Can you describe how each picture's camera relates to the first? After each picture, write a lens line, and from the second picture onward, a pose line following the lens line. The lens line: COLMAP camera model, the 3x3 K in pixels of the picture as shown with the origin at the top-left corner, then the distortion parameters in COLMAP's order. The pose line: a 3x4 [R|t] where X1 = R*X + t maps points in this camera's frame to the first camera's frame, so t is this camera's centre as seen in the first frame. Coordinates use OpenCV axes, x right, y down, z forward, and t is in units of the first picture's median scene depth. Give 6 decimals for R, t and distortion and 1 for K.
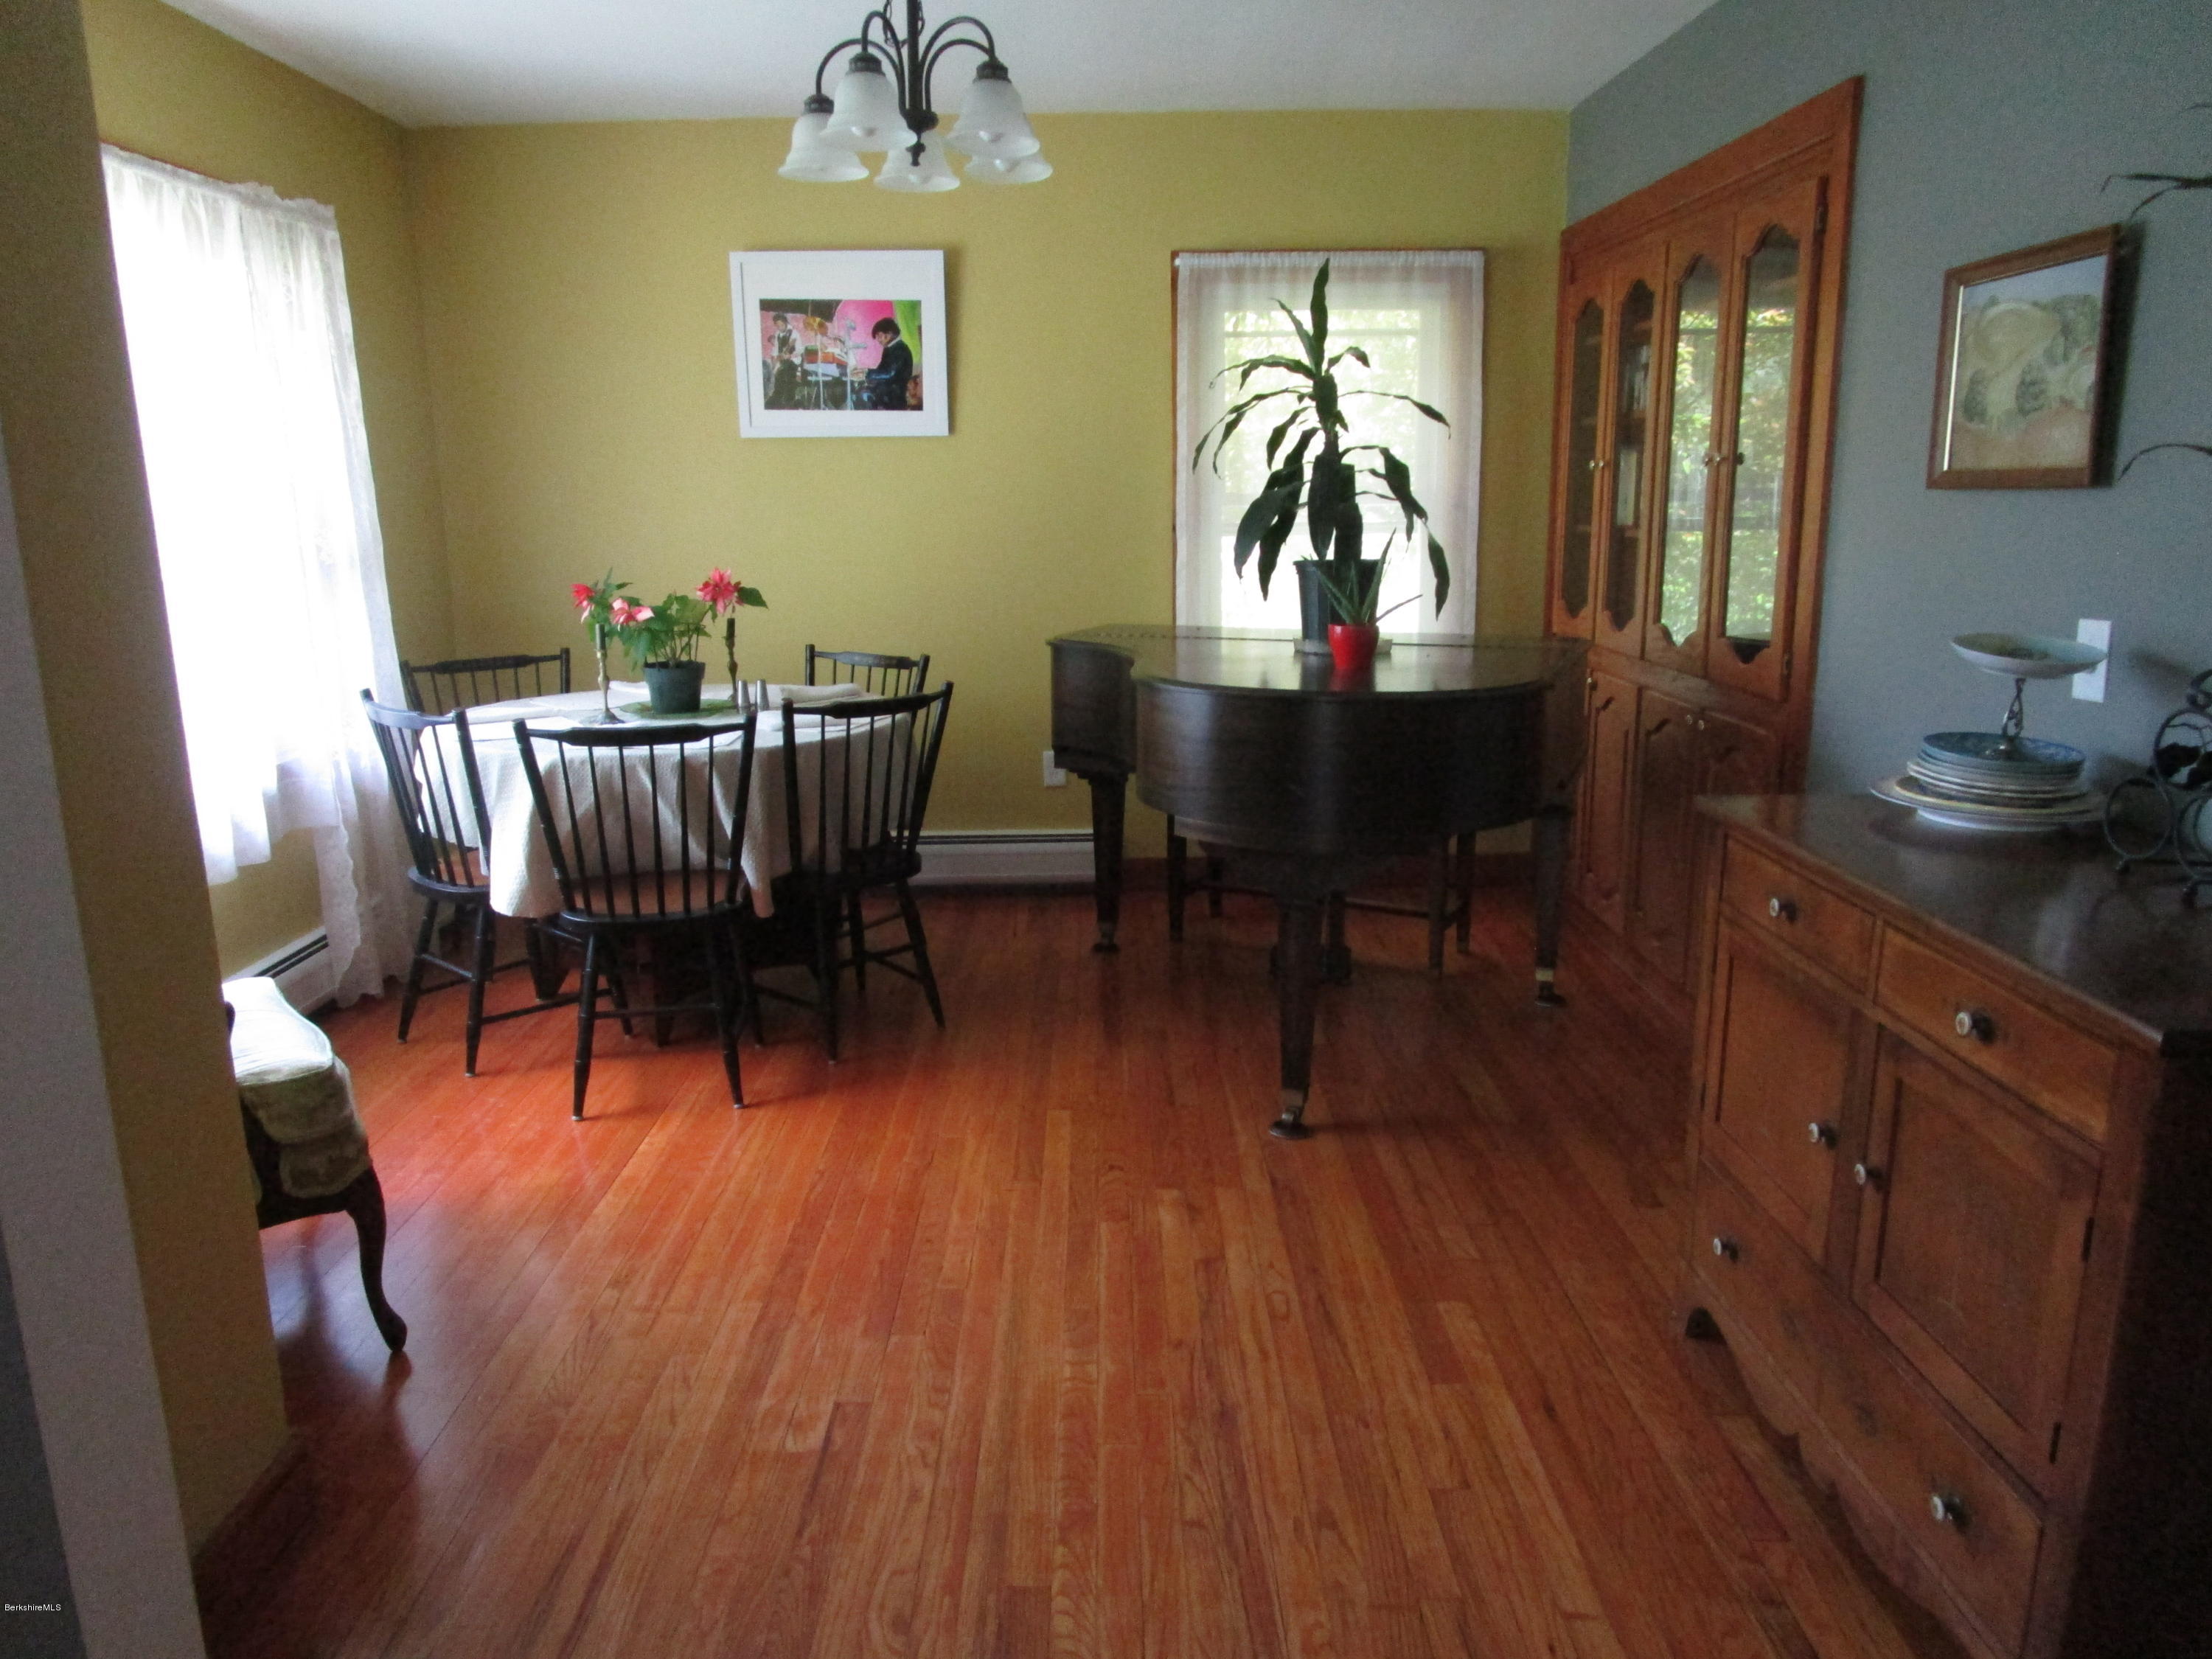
lens RADIAL K [[1564.0, 0, 1095.8], [0, 1564.0, 821.0], [0, 0, 1]] dist [-0.039003, 0.020642]
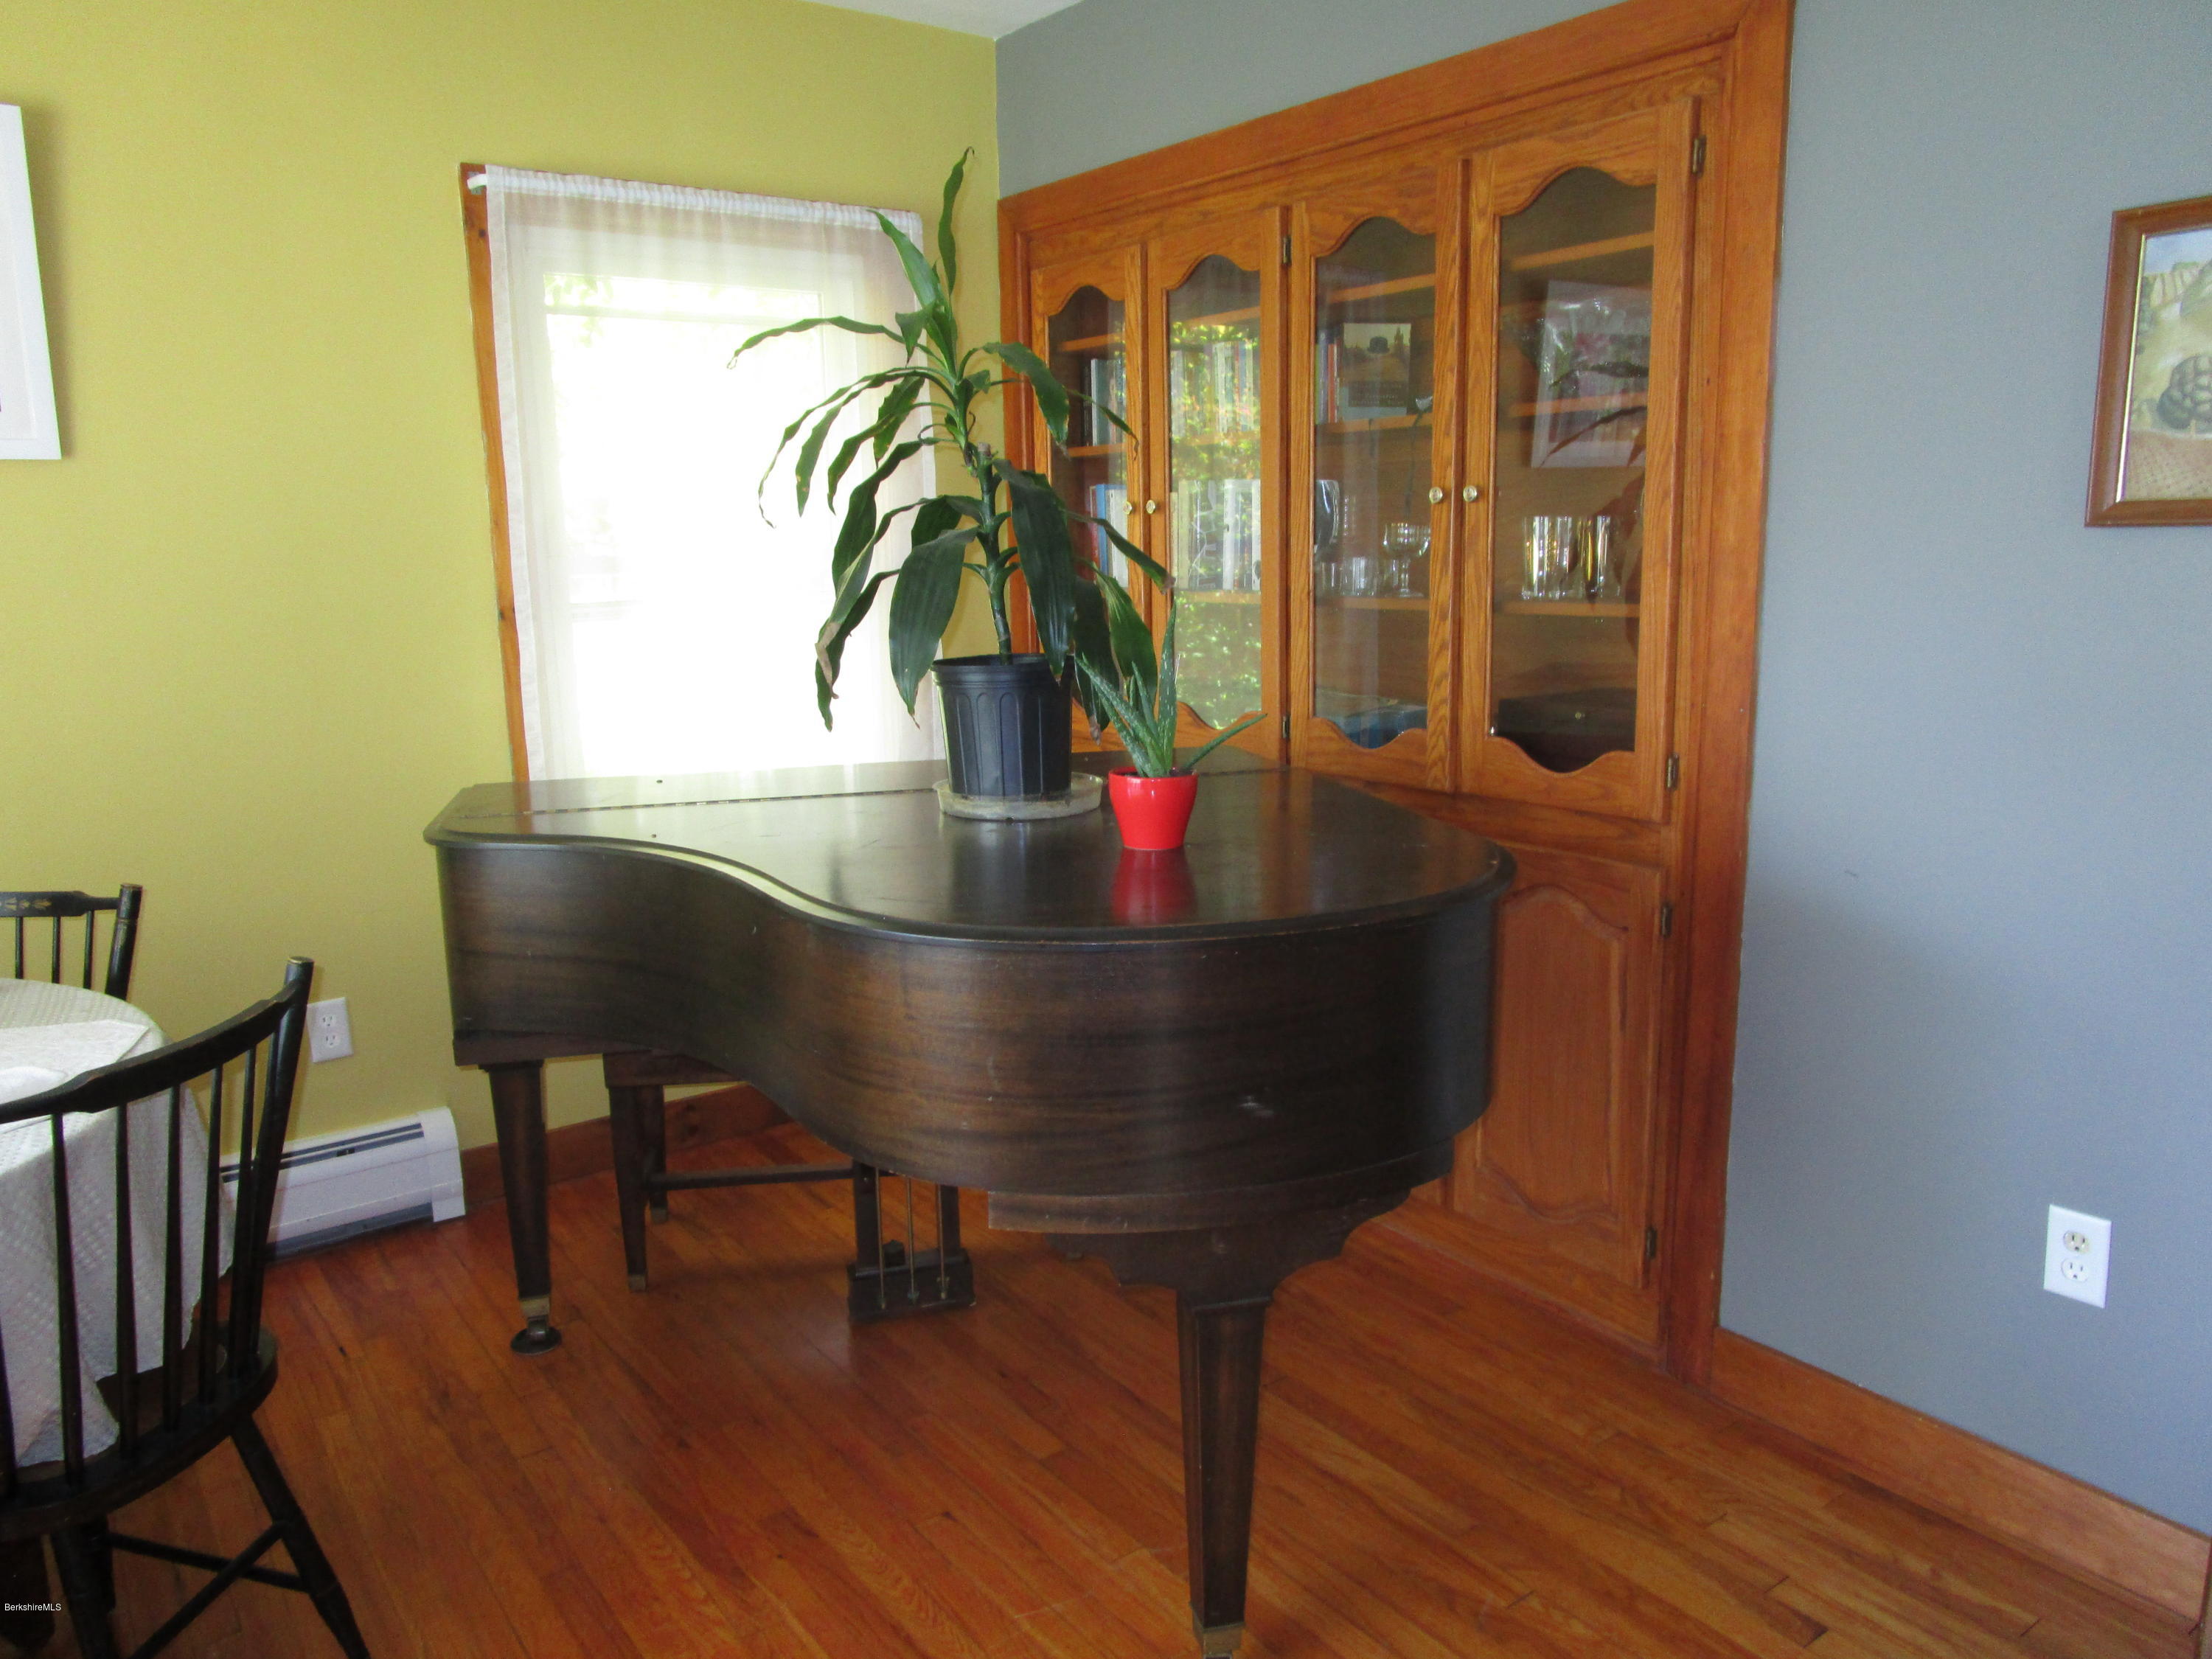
lens RADIAL K [[1564.0, 0, 1076.1], [0, 1564.0, 850.9], [0, 0, 1]] dist [-0.039003, 0.020642]
pose [[0.805212, -0.116859, 0.581358, -0.145521], [0.133897, 0.990900, 0.013726, -0.079920], [-0.577672, 0.066790, 0.813532, 0.402996]]
